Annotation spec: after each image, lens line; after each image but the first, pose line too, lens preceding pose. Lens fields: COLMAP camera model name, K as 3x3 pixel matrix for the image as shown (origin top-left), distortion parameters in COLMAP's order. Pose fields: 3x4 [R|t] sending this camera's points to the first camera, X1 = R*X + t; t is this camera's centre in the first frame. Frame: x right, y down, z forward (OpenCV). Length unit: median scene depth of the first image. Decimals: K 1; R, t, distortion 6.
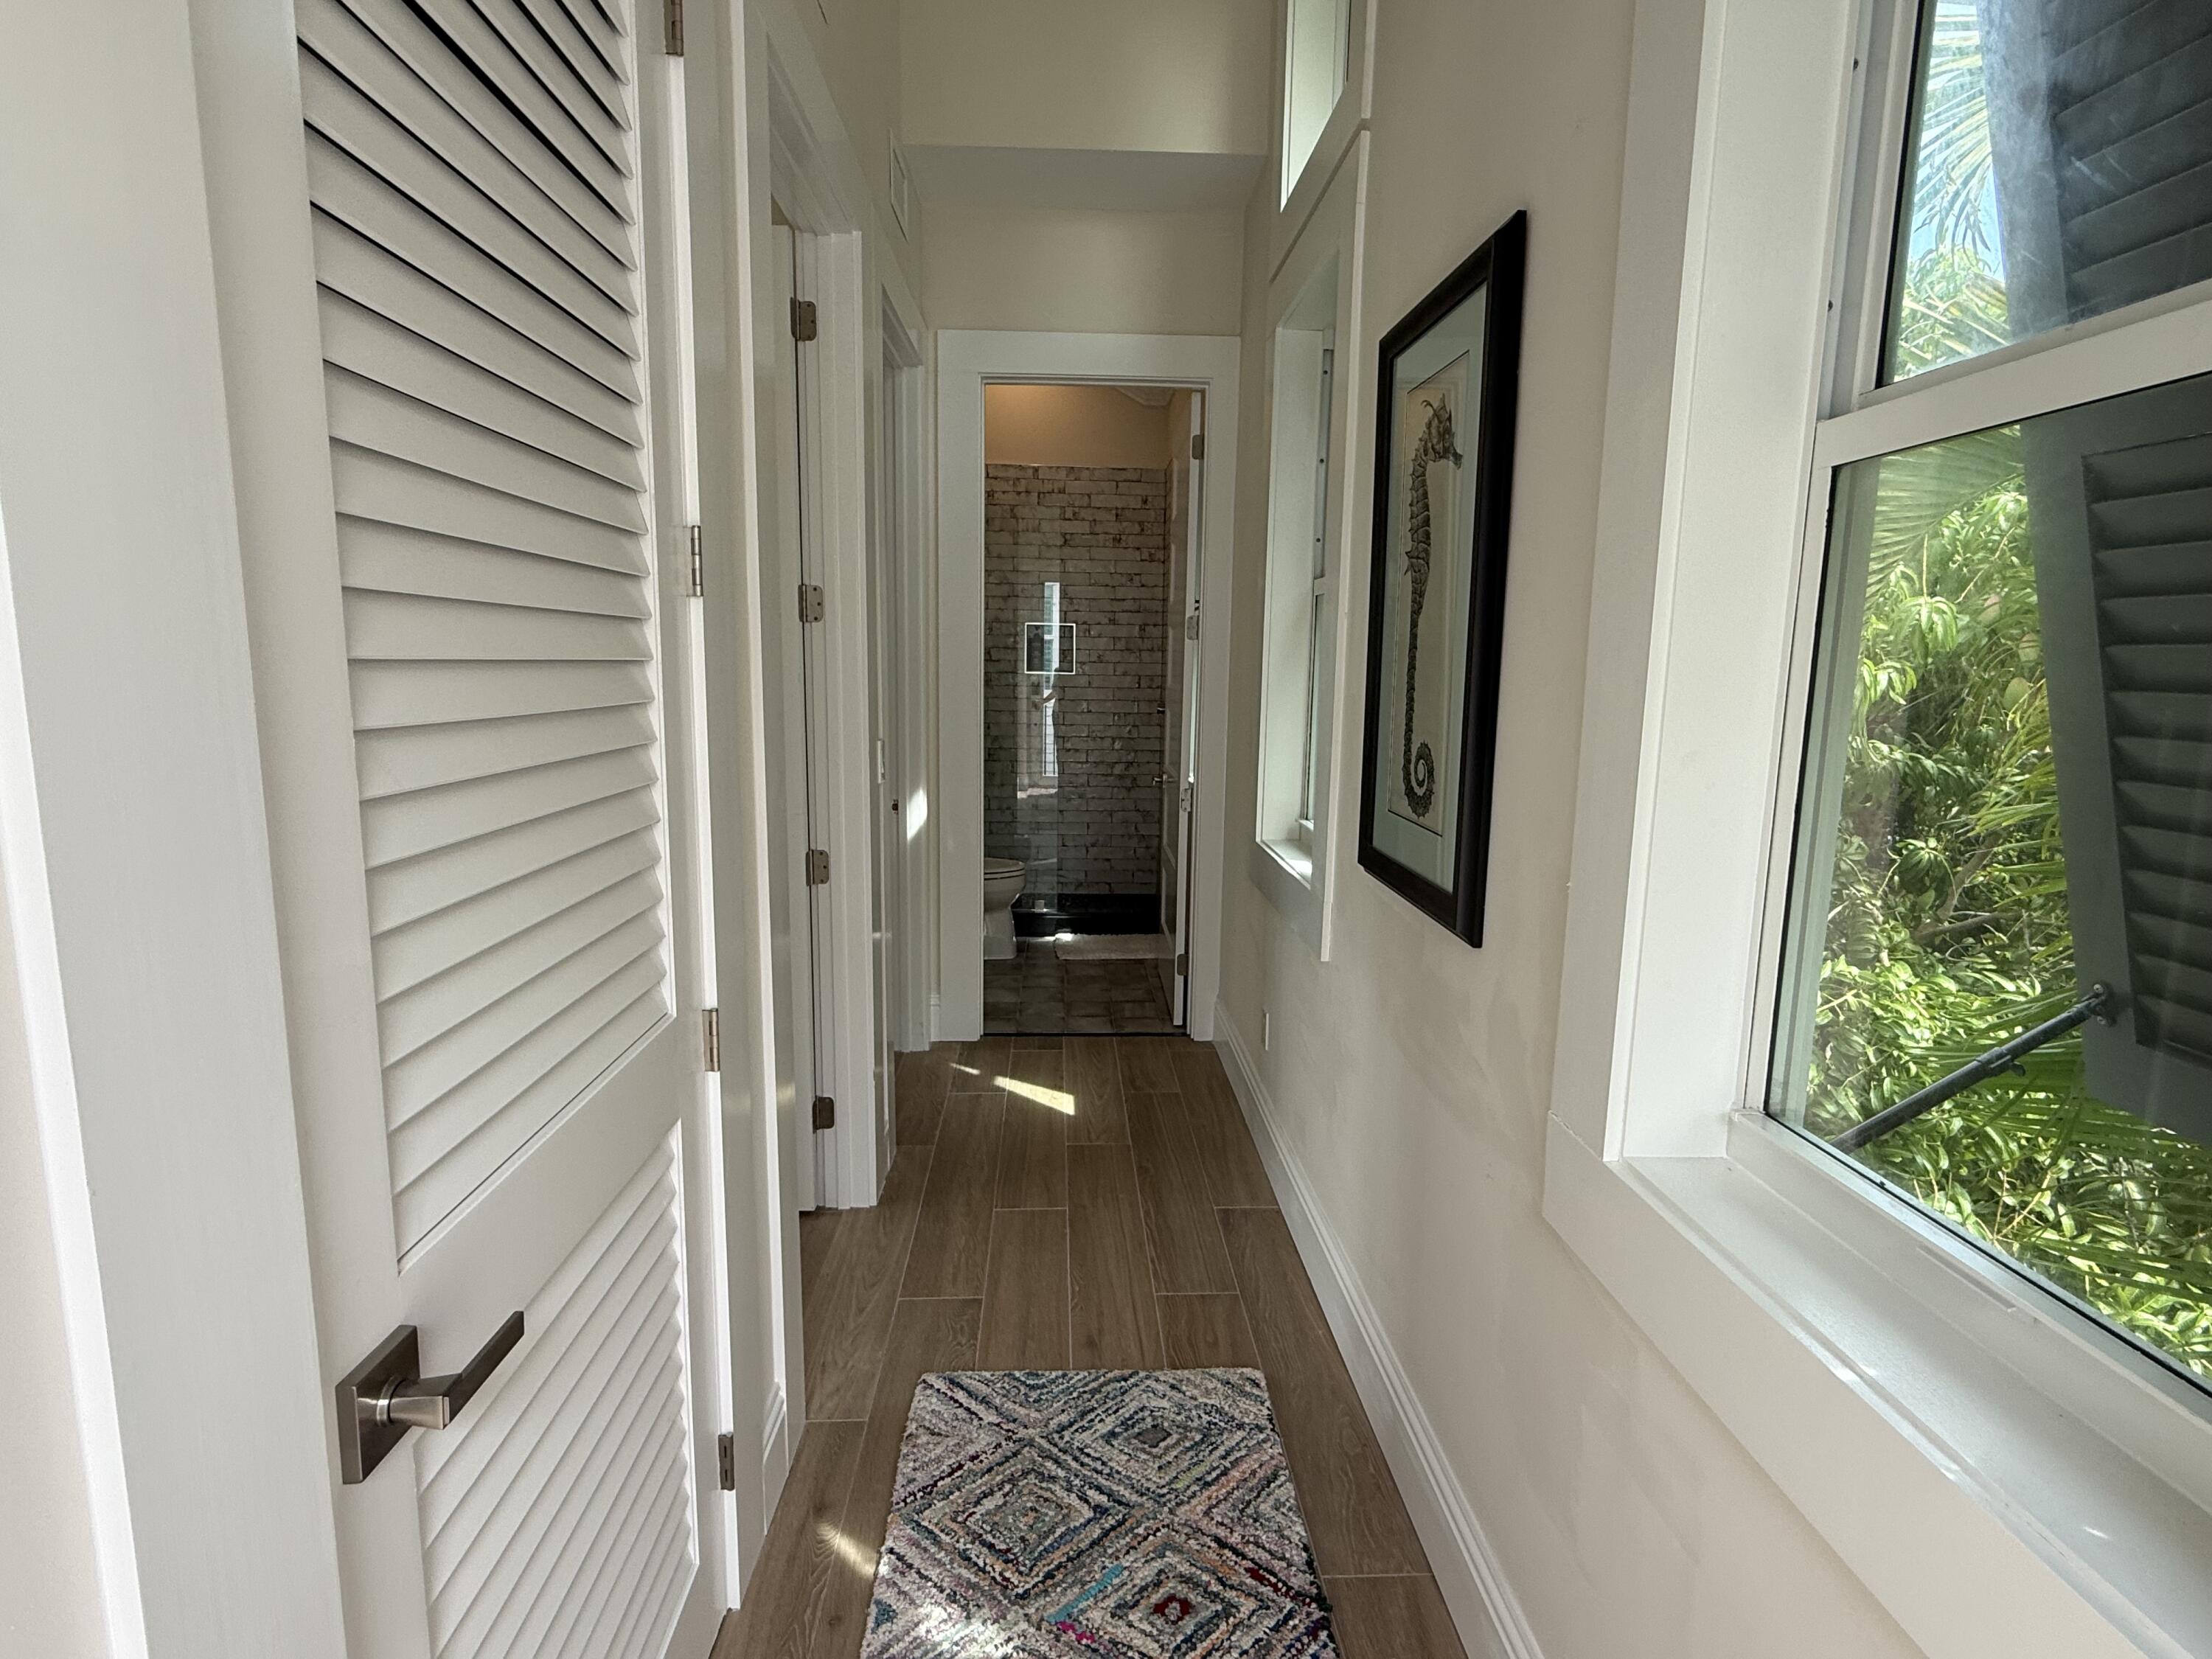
lens RADIAL K [[1100.6, 0, 1105.6], [0, 1100.6, 826.1], [0, 0, 1]] dist [-0.001609, -0.000323]
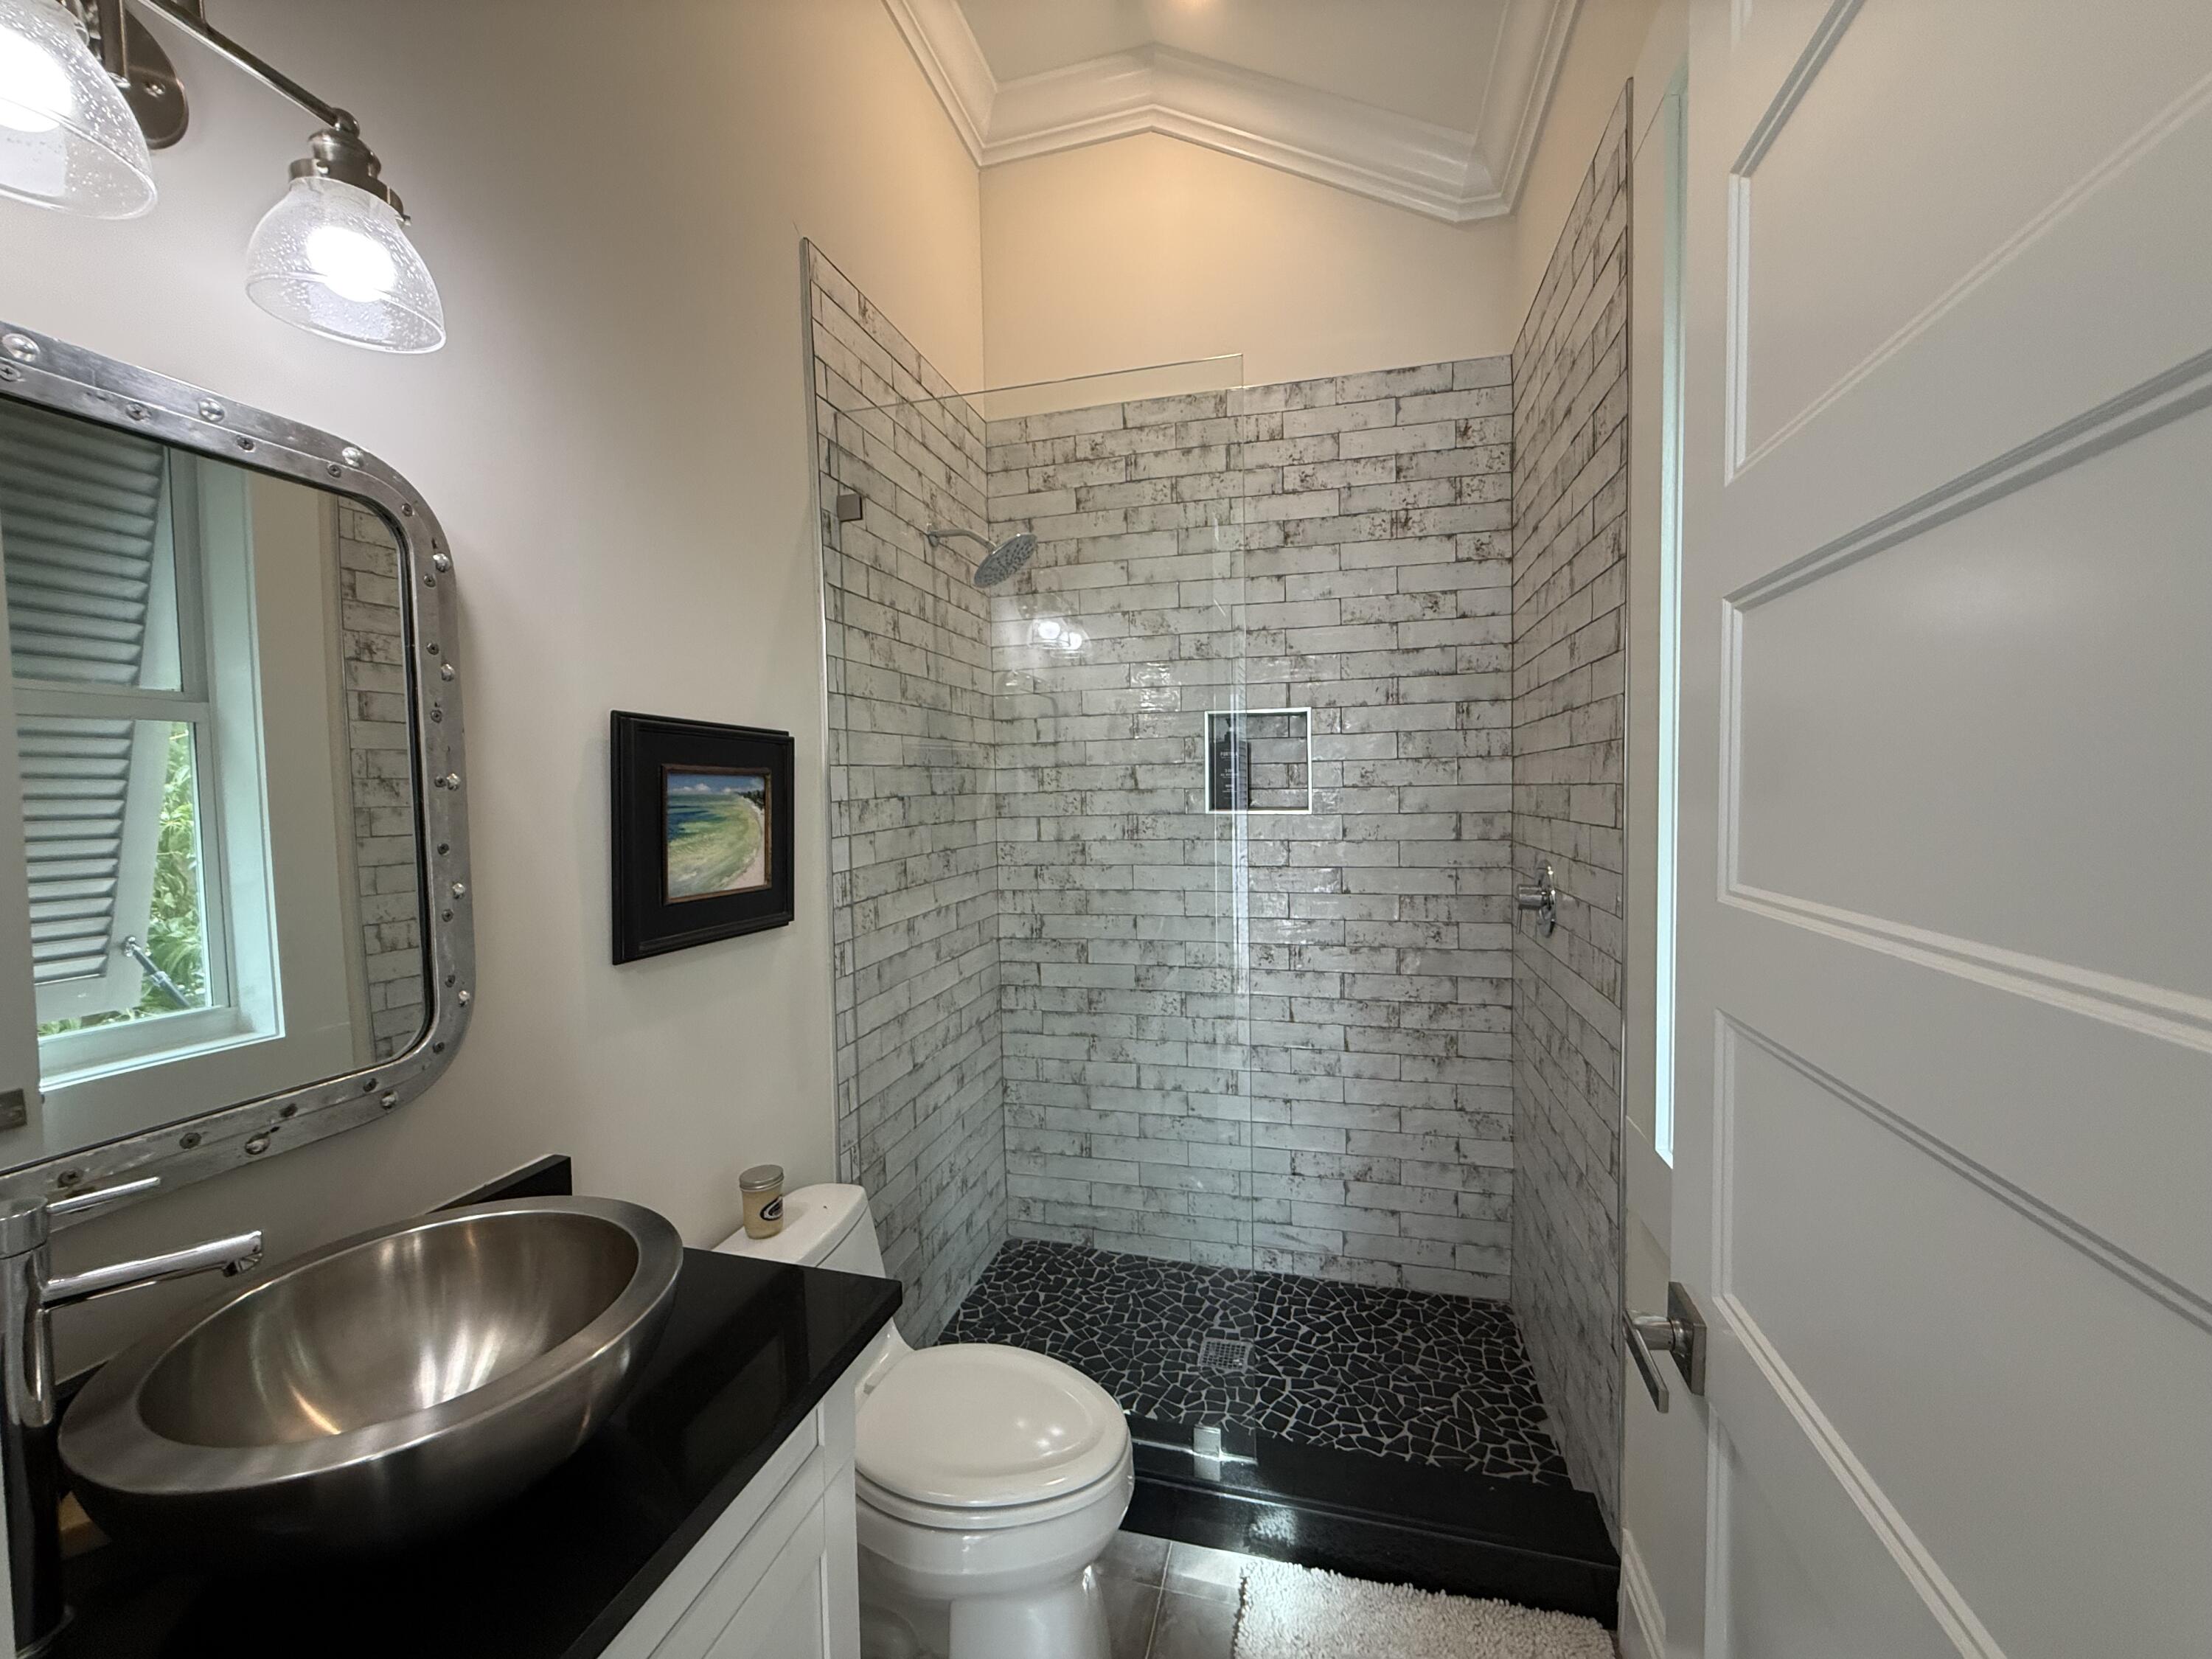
lens RADIAL K [[875.1, 0, 1106.1], [0, 875.1, 831.3], [0, 0, 1]] dist [-0.000311, -0.000457]
pose [[0.951983, -0.020067, -0.305491, 0.002580], [-0.011969, 0.994647, -0.102632, -0.091647], [0.305916, 0.101360, 0.946648, 0.623017]]
